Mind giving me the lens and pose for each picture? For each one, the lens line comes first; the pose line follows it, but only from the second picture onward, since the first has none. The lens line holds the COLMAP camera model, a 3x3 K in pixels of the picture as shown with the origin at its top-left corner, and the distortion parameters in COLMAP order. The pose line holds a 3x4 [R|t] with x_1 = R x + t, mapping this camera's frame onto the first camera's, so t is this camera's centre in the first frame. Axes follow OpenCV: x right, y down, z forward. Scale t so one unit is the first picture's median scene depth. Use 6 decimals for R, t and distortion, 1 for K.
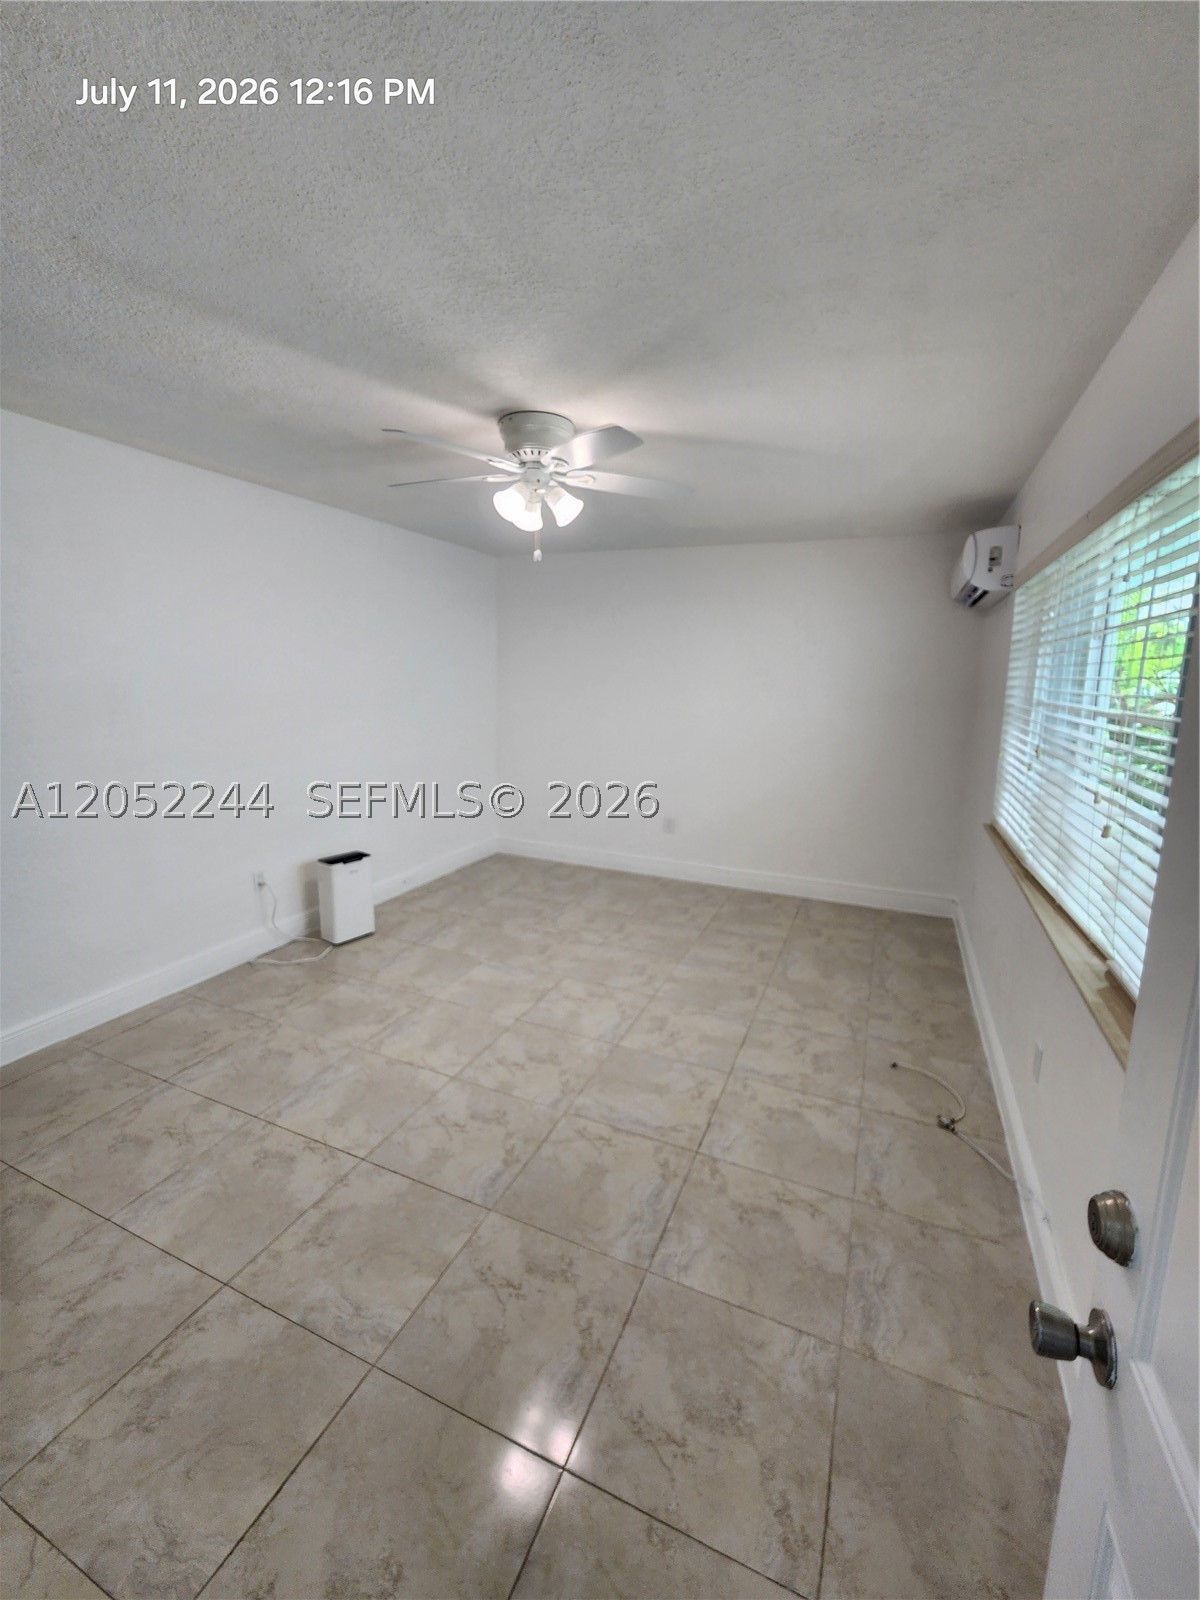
lens RADIAL K [[663.6, 0, 600.0], [0, 663.6, 784.4], [0, 0, 1]] dist [0.000873, -0.000015]
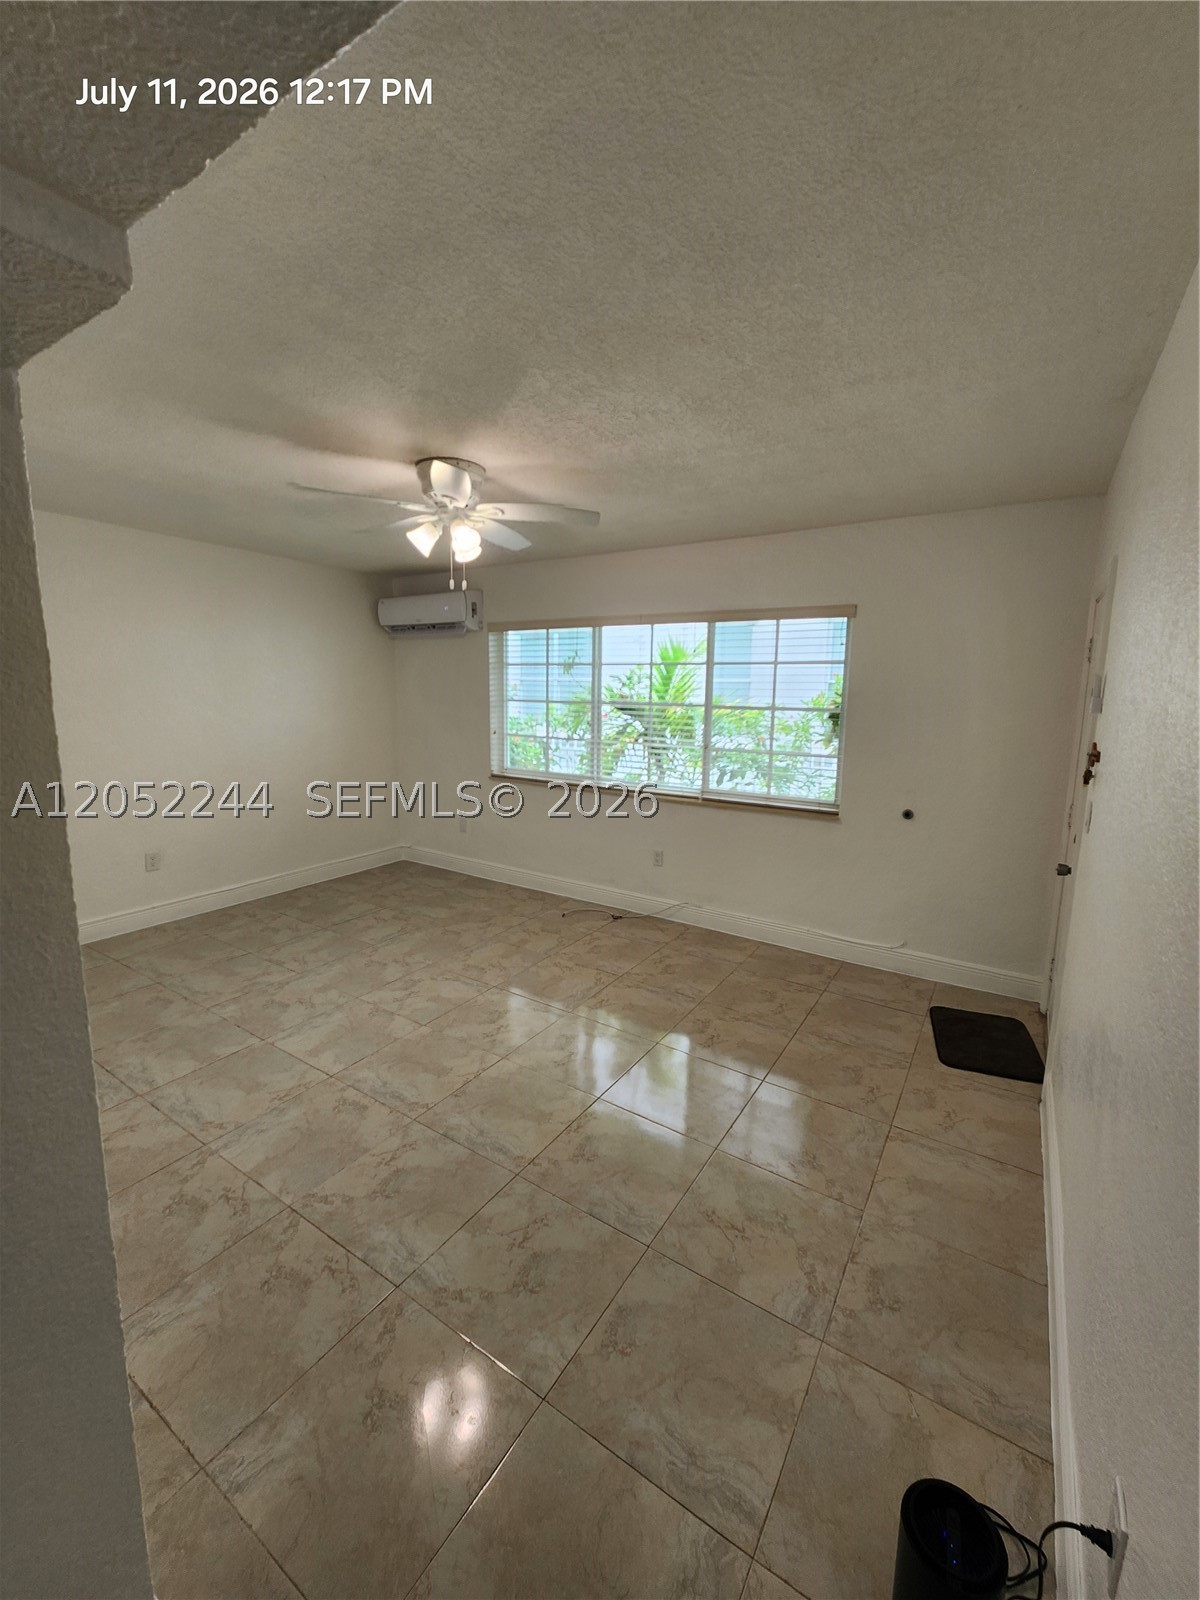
lens RADIAL K [[656.6, 0, 599.2], [0, 656.6, 784.7], [0, 0, 1]] dist [0.002655, -0.000608]
pose [[0.161255, -0.160126, 0.973836, -1.284986], [0.148588, 0.979441, 0.136443, -0.135116], [-0.975663, 0.122698, 0.181732, 0.647423]]
